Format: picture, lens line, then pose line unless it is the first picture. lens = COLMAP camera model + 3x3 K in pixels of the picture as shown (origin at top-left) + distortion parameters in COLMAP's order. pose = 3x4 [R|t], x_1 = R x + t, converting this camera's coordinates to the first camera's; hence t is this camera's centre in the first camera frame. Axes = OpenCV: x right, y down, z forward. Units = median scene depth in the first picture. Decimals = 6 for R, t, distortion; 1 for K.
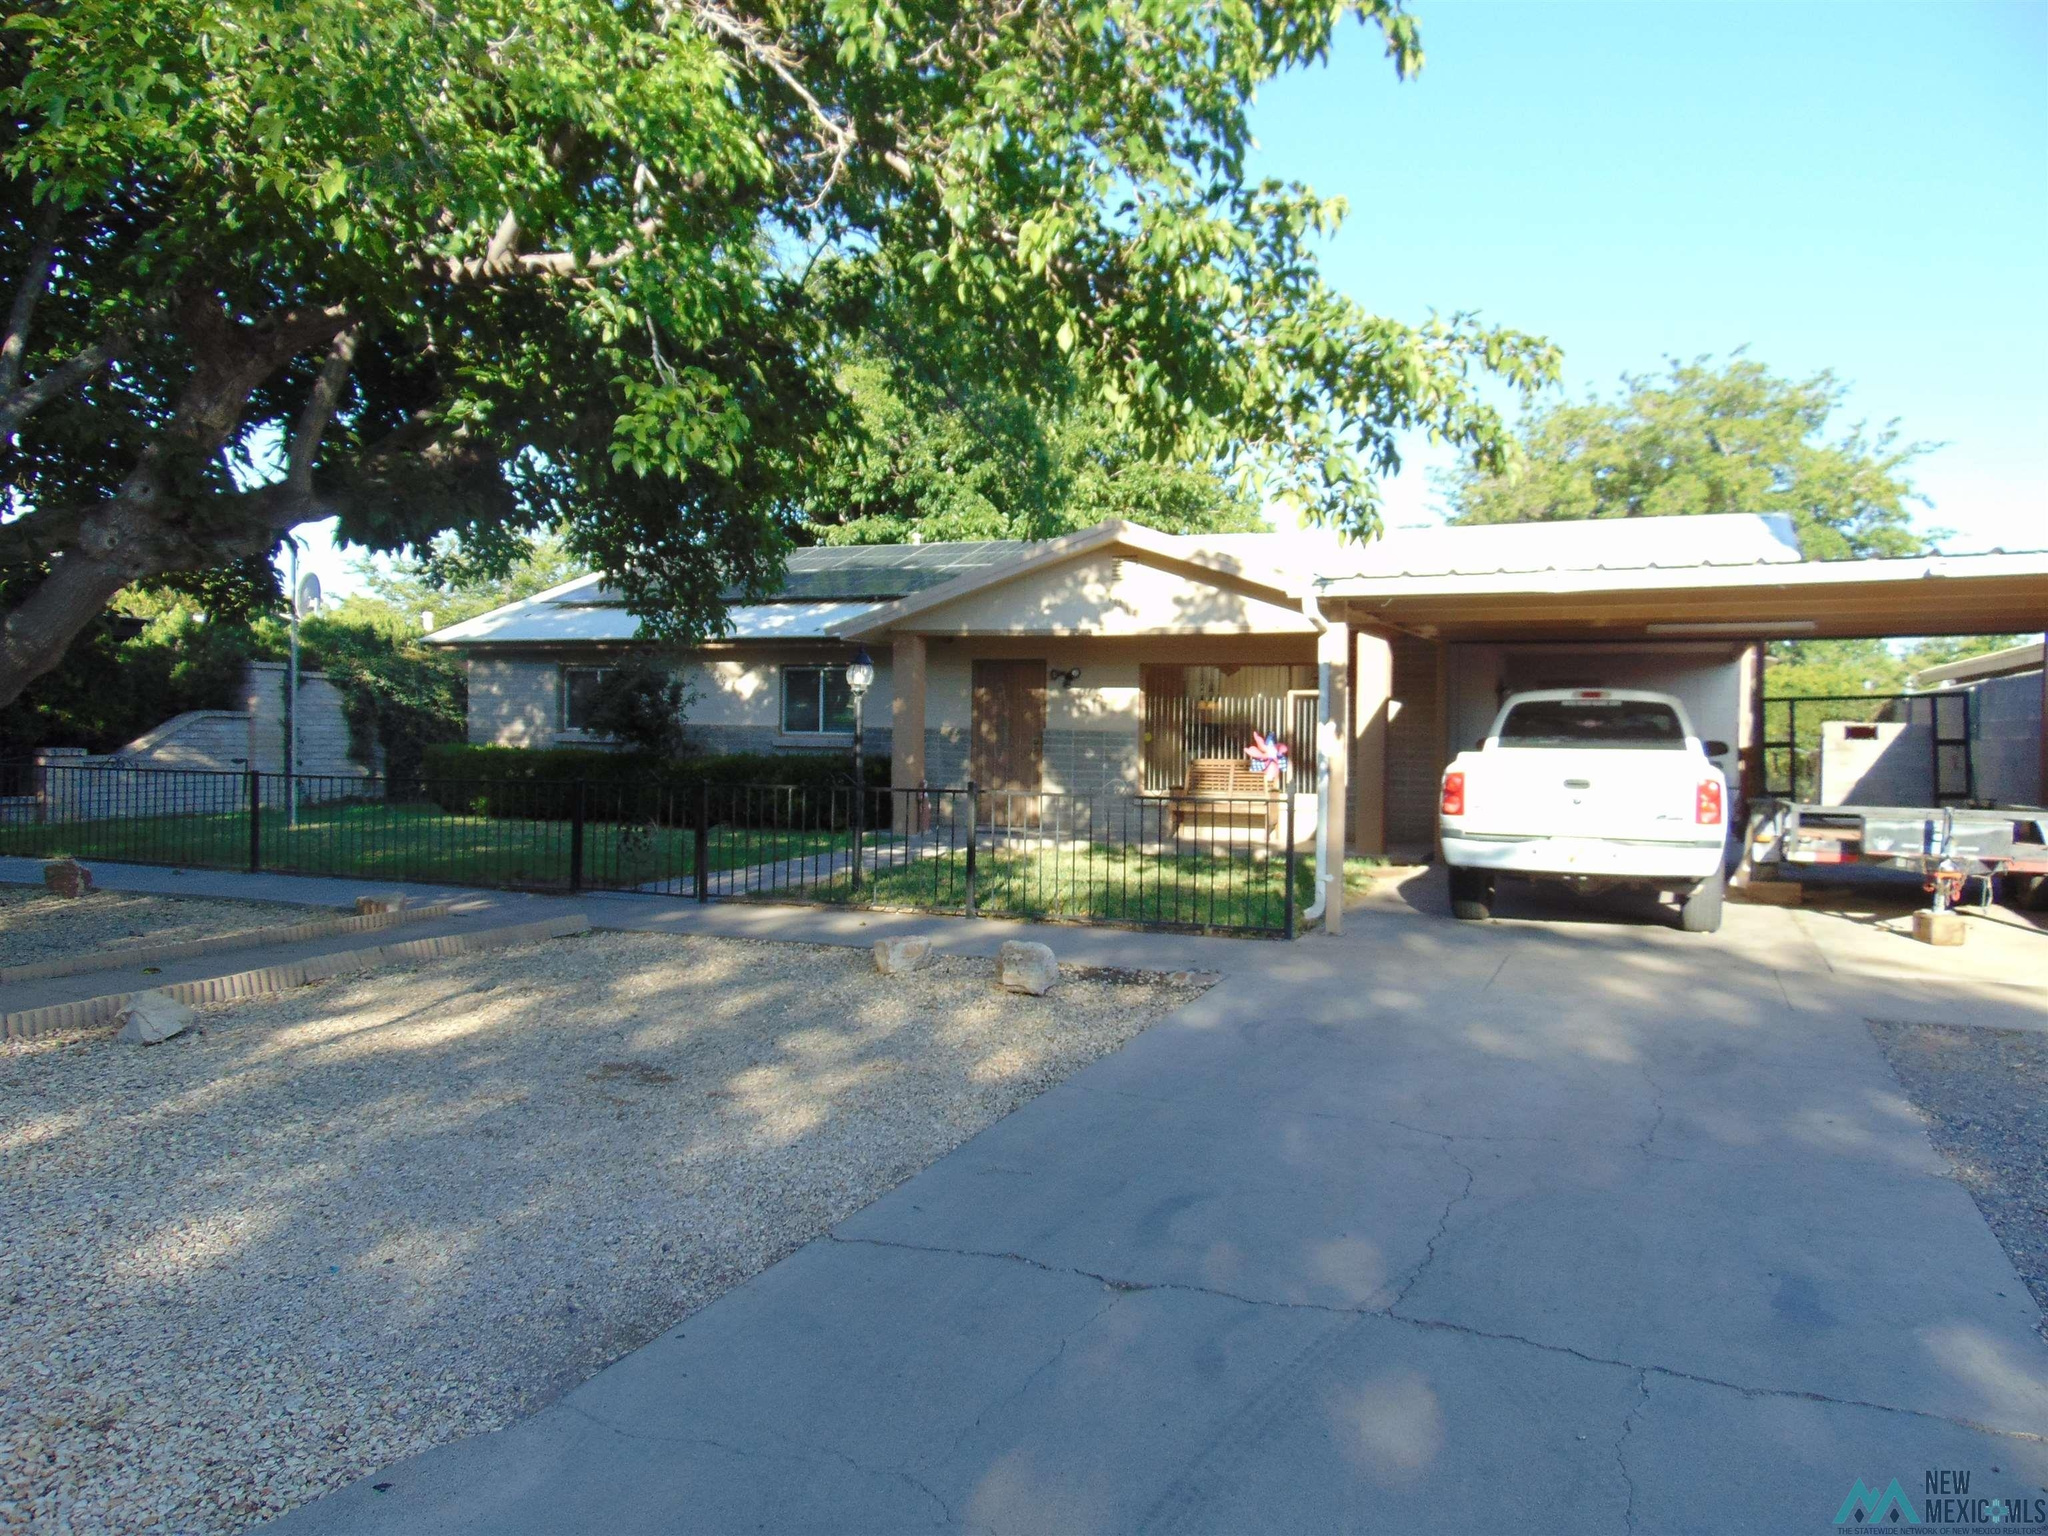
lens RADIAL K [[1524.2, 0, 1024.0], [0, 1524.2, 768.0], [0, 0, 1]] dist [-0.066656, 0.112037]
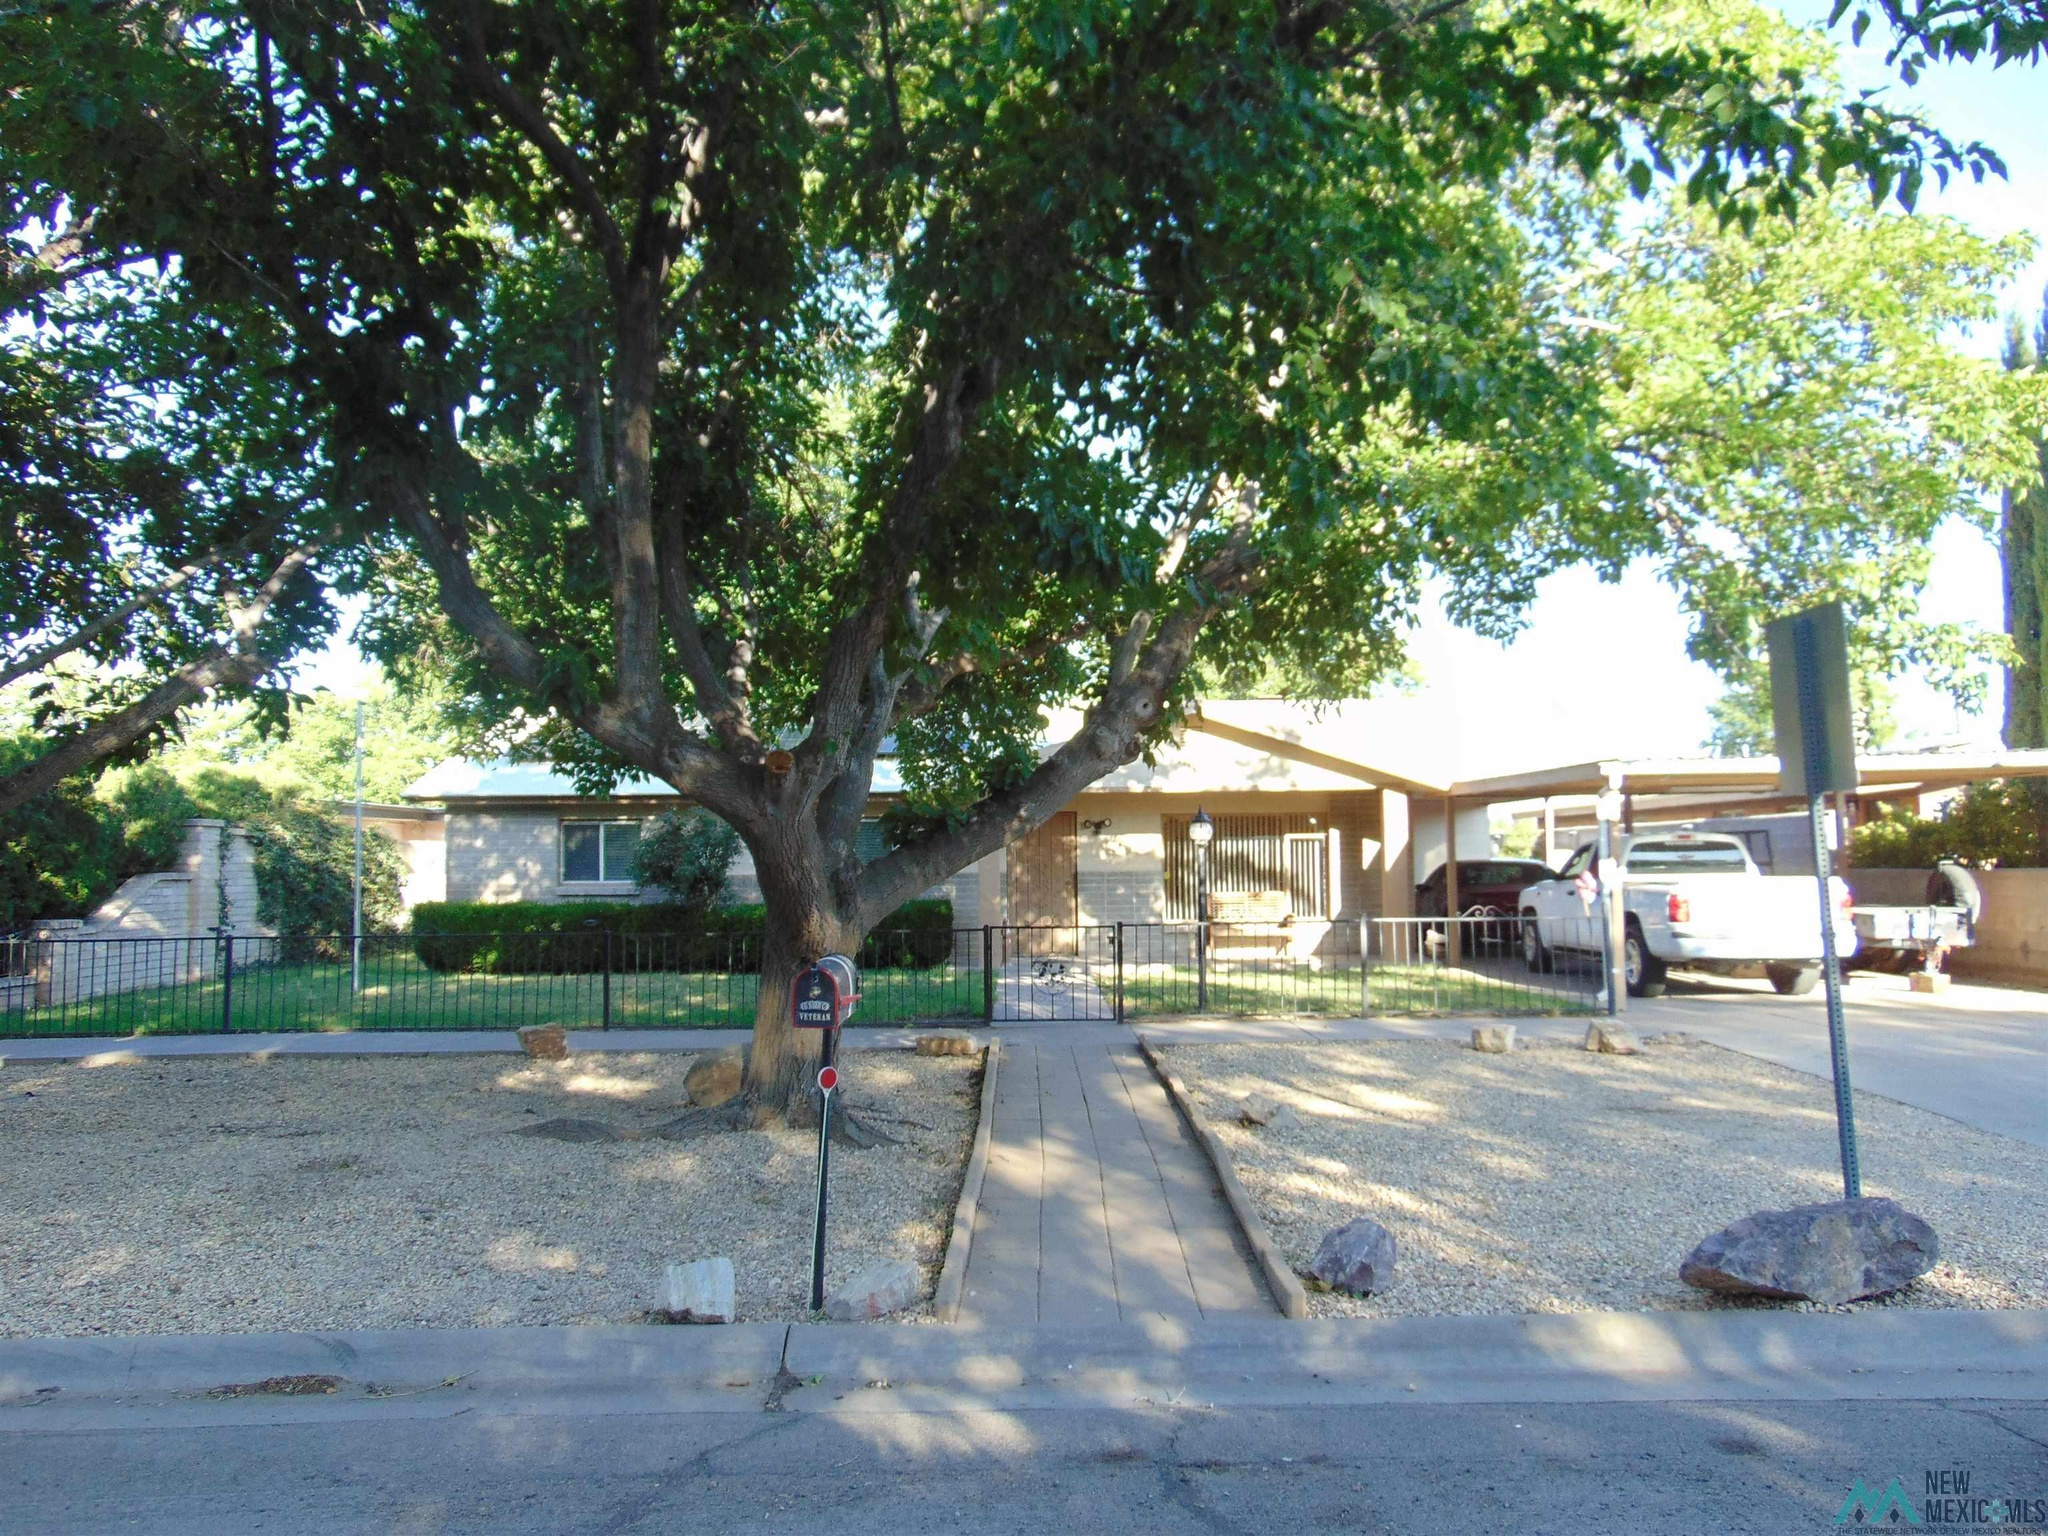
lens RADIAL K [[1524.2, 0, 1024.0], [0, 1524.2, 768.0], [0, 0, 1]] dist [-0.066656, 0.112037]
pose [[0.922256, -0.000100, 0.386580, -0.473796], [0.032953, 0.996380, -0.078360, -0.013548], [-0.385172, 0.085007, 0.918921, -0.057295]]
